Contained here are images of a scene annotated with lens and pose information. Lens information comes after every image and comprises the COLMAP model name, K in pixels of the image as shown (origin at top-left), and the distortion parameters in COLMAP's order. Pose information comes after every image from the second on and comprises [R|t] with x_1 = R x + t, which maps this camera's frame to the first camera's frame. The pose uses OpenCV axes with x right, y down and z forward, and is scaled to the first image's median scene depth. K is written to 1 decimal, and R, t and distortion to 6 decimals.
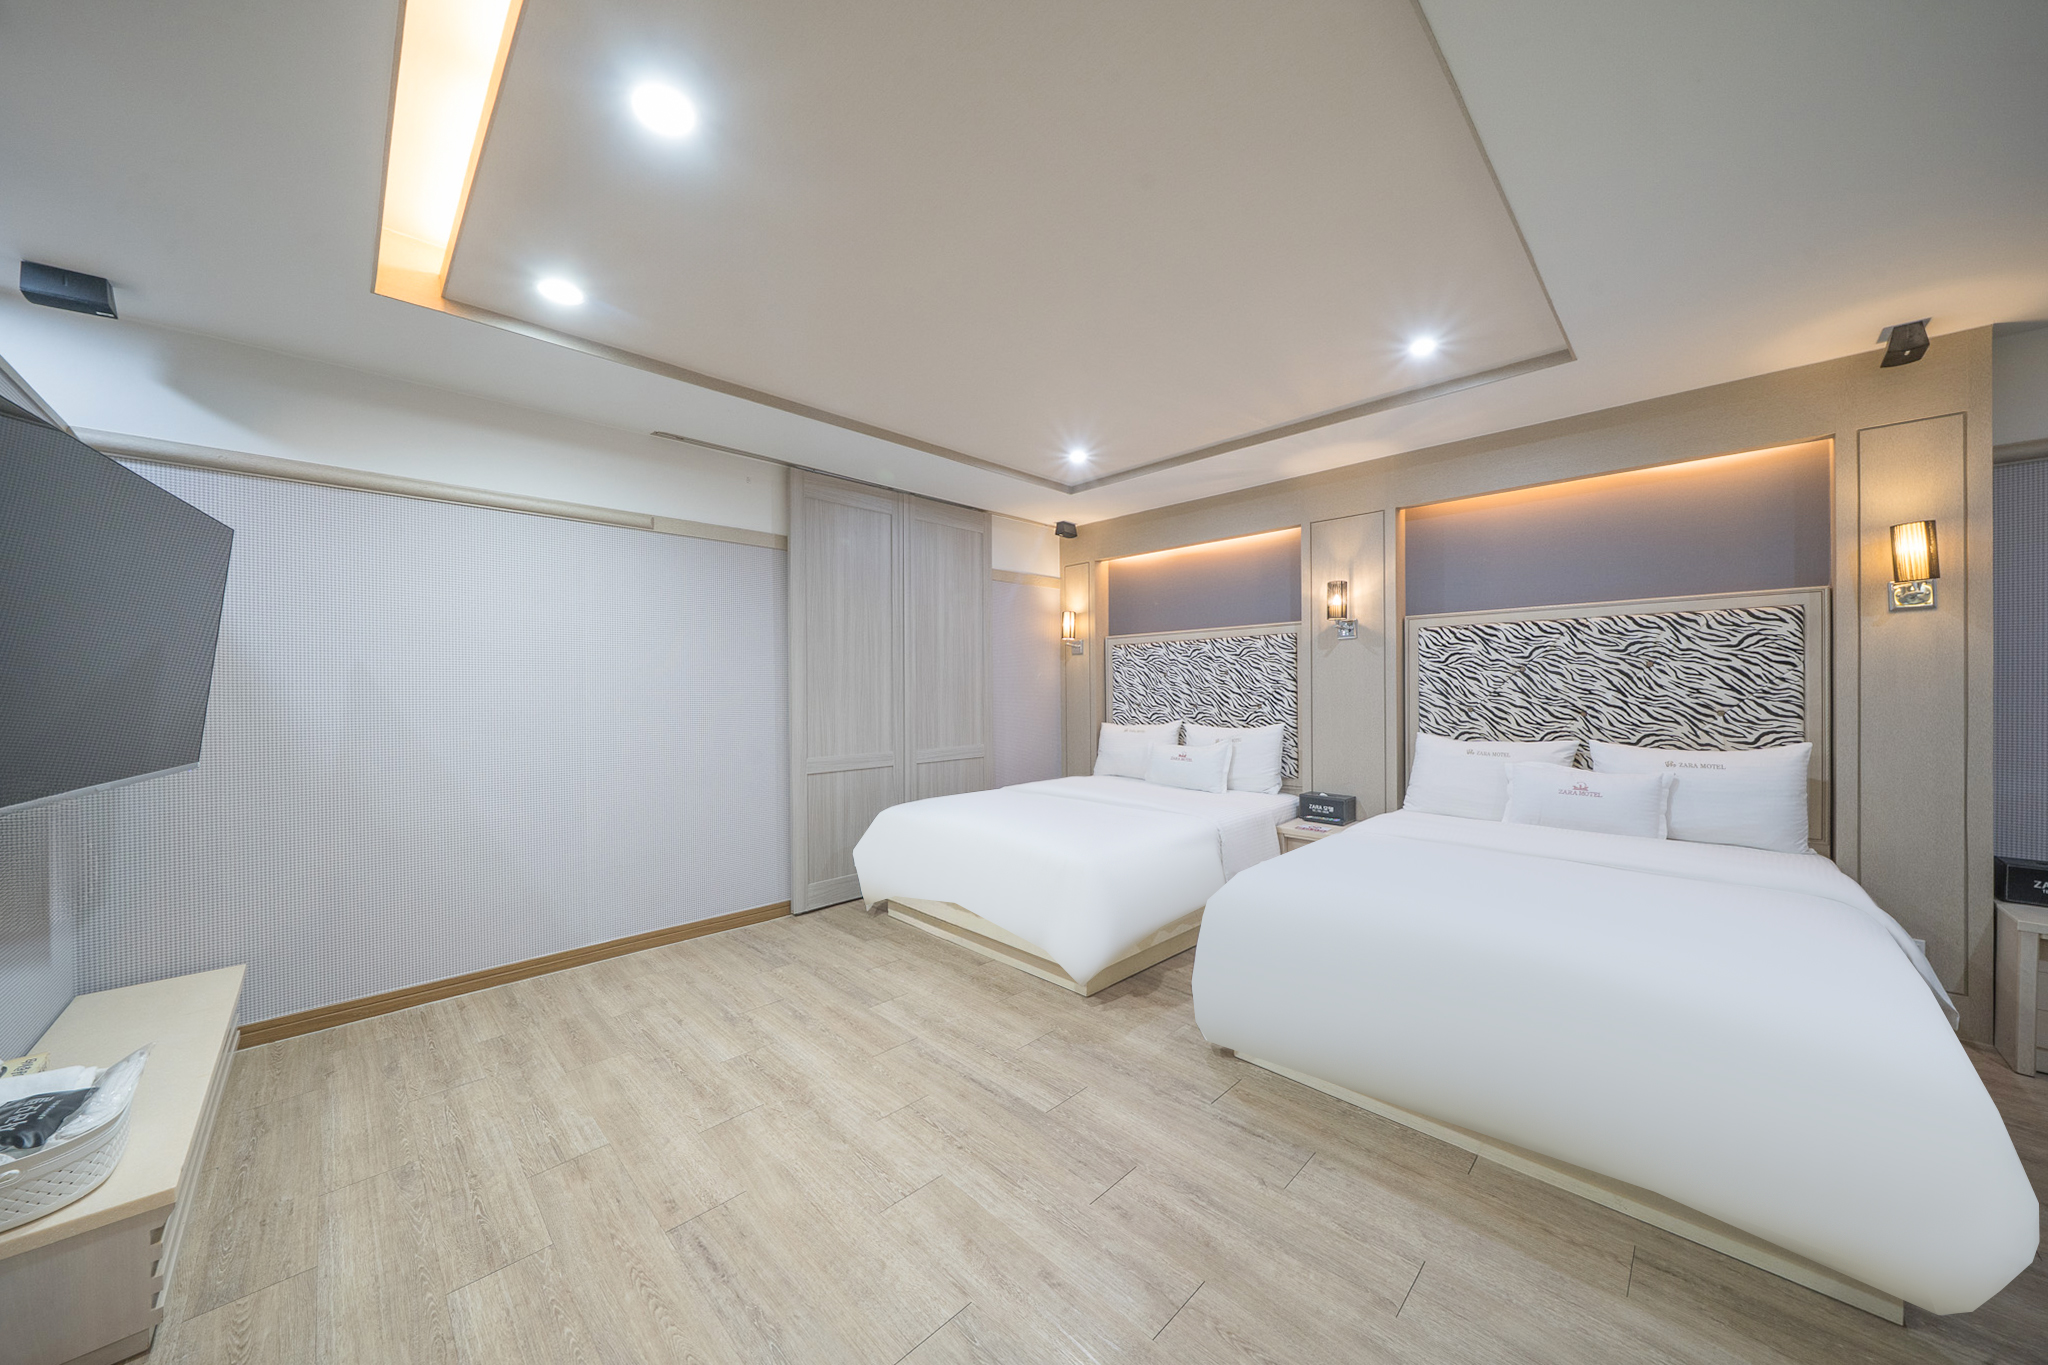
lens RADIAL K [[694.2, 0, 1024.0], [0, 694.2, 682.5], [0, 0, 1]] dist [-0.006996, -0.002895]
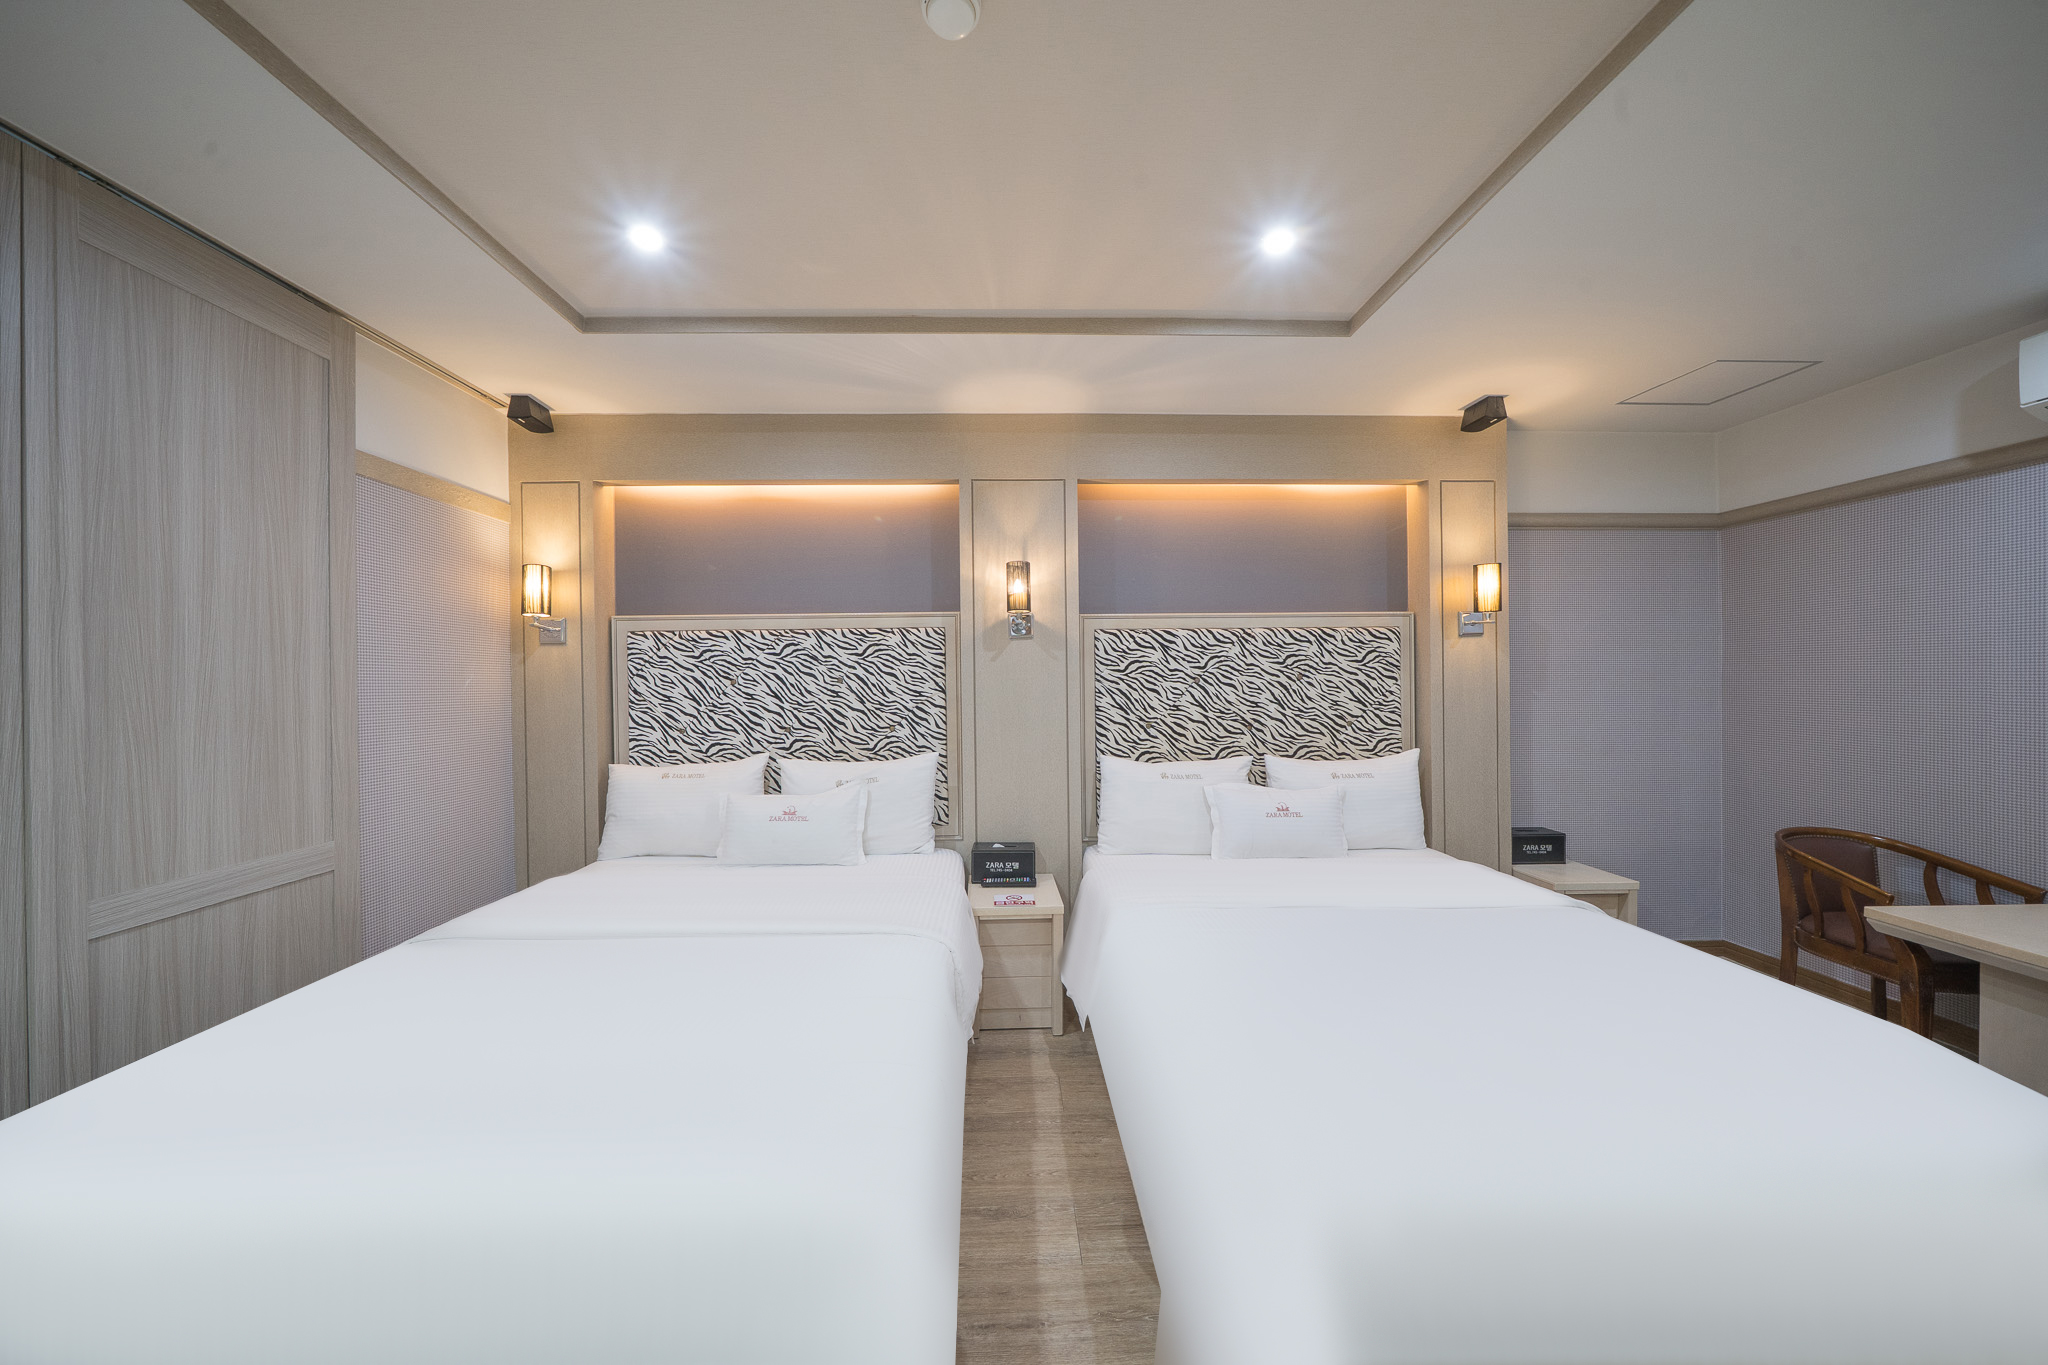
lens RADIAL K [[694.2, 0, 1024.0], [0, 694.2, 682.5], [0, 0, 1]] dist [-0.006996, -0.002895]
pose [[0.683608, 0.000245, 0.729849, -0.099616], [-0.001562, 0.999998, 0.001127, -0.015778], [-0.729848, -0.001910, 0.683607, 0.497086]]
